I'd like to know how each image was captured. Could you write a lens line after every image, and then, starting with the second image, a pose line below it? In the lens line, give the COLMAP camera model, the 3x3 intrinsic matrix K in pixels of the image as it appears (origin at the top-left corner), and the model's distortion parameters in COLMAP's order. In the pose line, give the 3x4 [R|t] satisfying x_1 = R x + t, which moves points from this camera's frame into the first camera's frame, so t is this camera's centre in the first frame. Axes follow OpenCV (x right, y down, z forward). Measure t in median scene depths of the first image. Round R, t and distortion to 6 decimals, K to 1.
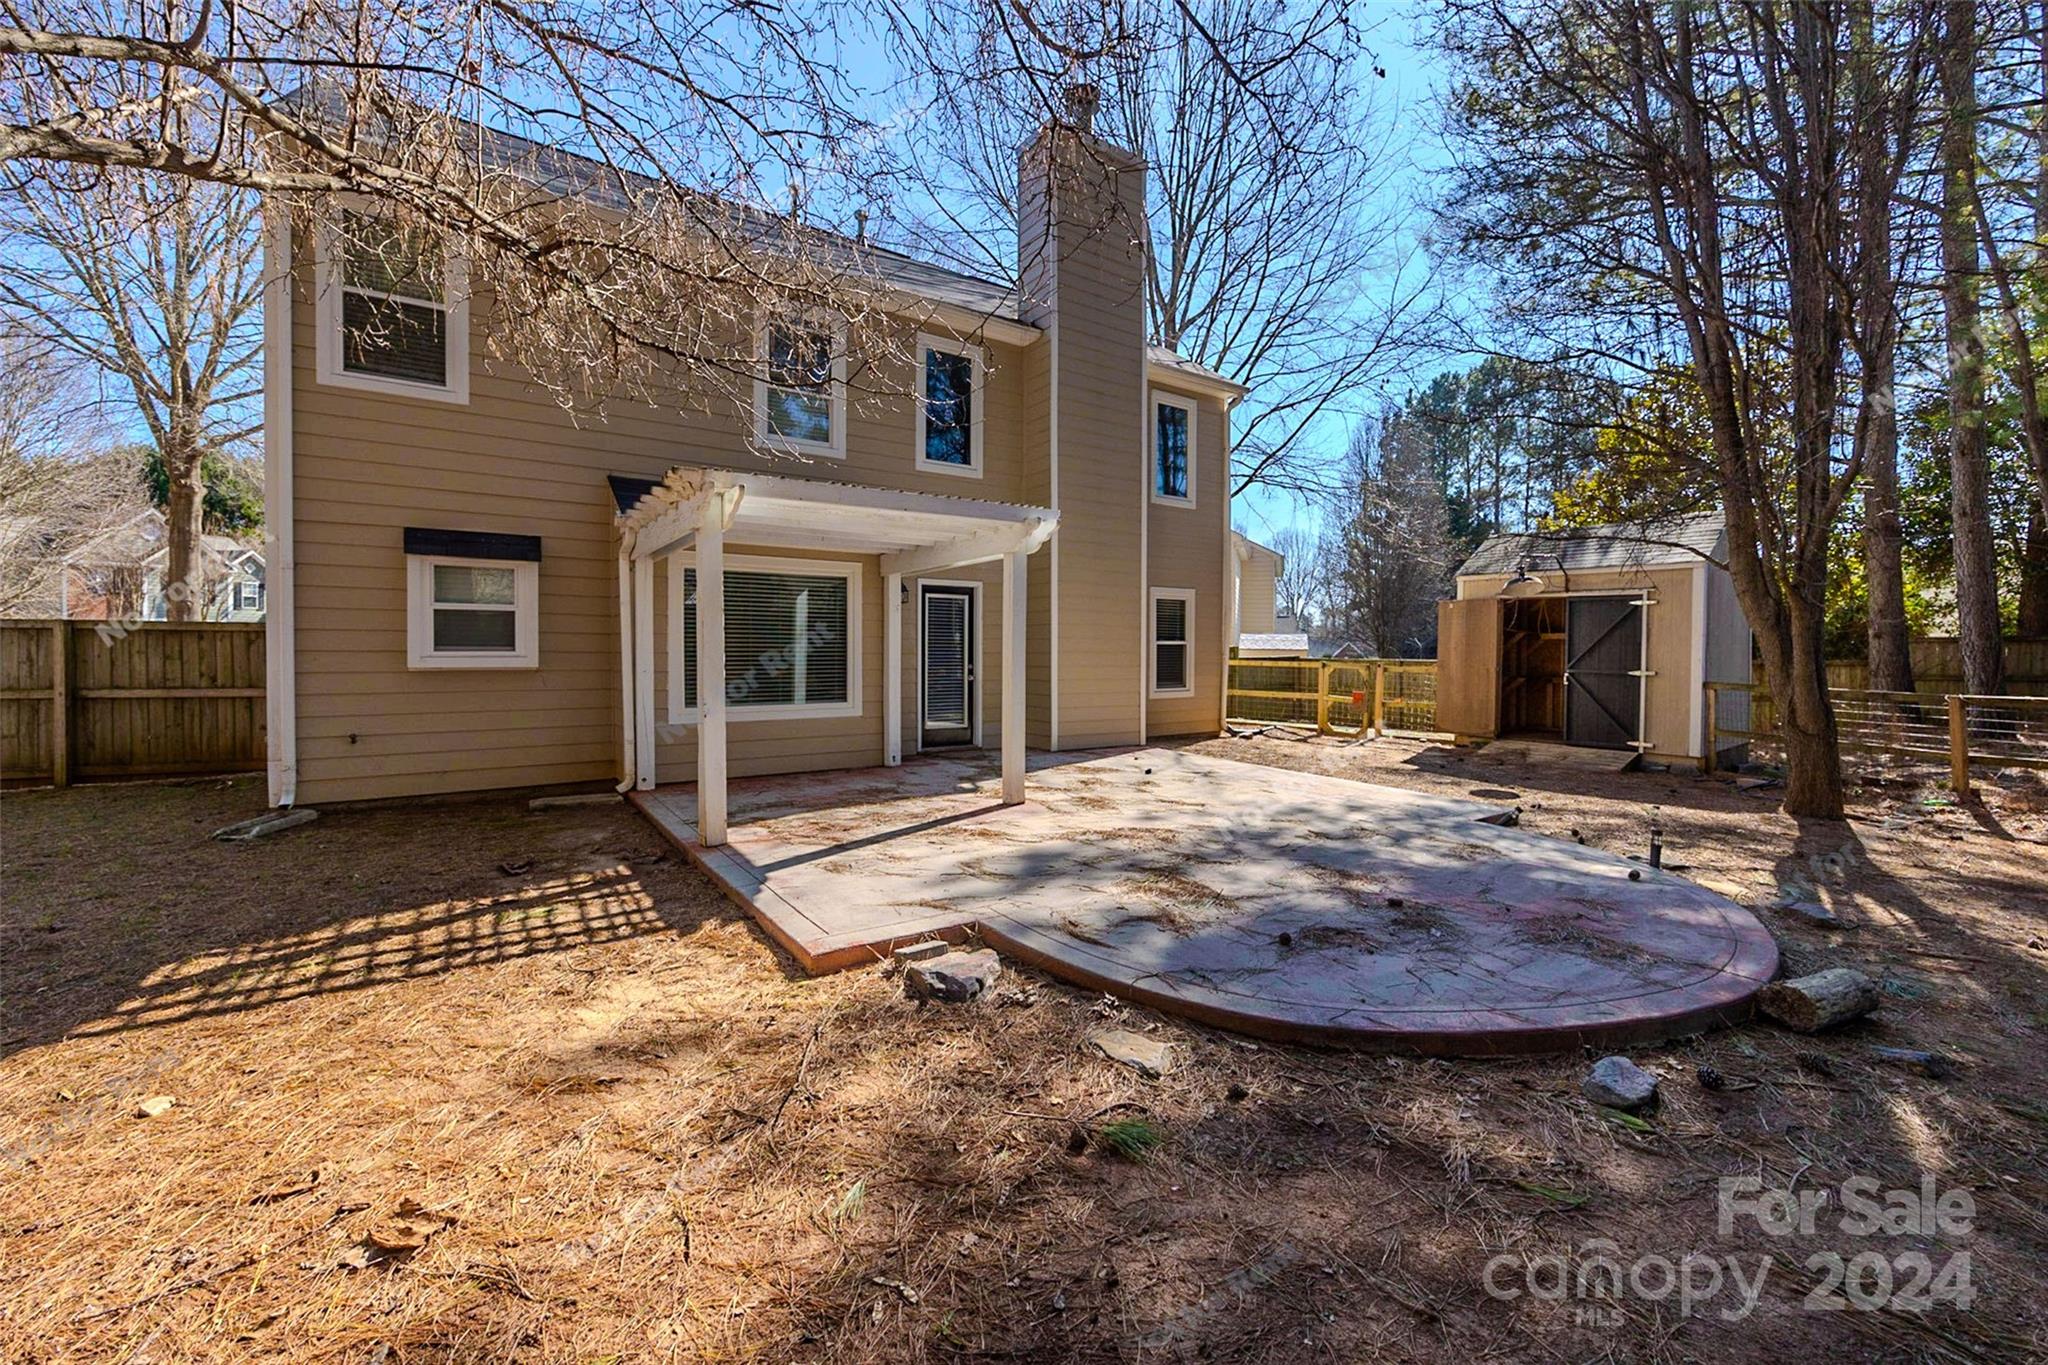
lens RADIAL K [[825.9, 0, 1014.2], [0, 825.9, 657.6], [0, 0, 1]] dist [-0.001862, 0.000202]
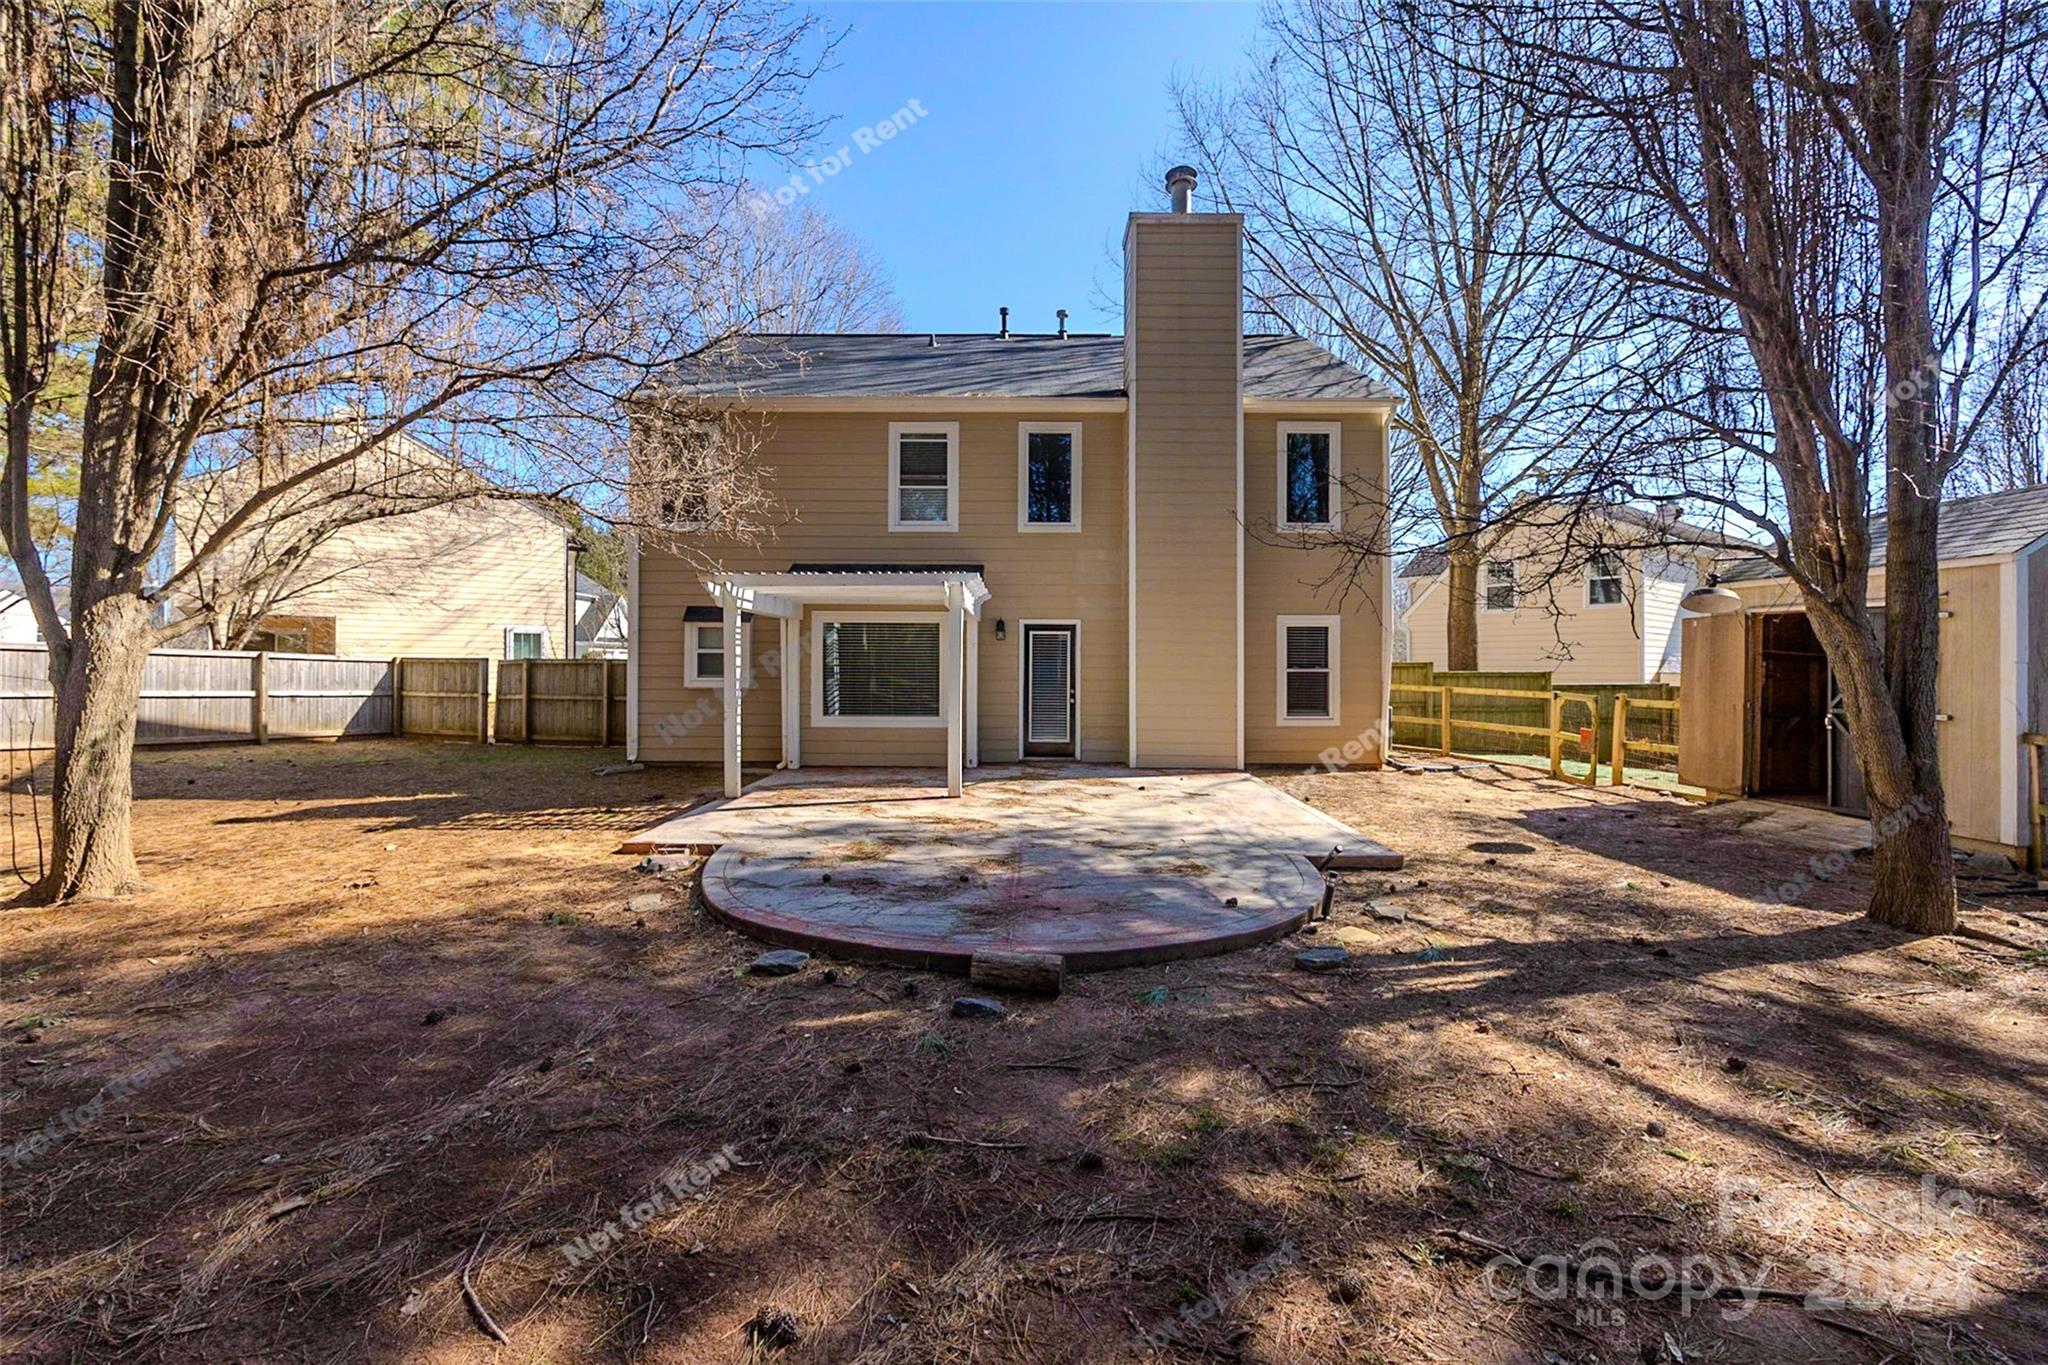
lens RADIAL K [[825.9, 0, 1014.2], [0, 825.9, 657.6], [0, 0, 1]] dist [-0.001862, 0.000202]
pose [[0.818542, -0.005983, -0.574416, 0.563400], [-0.006343, 0.999791, -0.019452, -0.013686], [0.574412, 0.019566, 0.818333, -0.018446]]
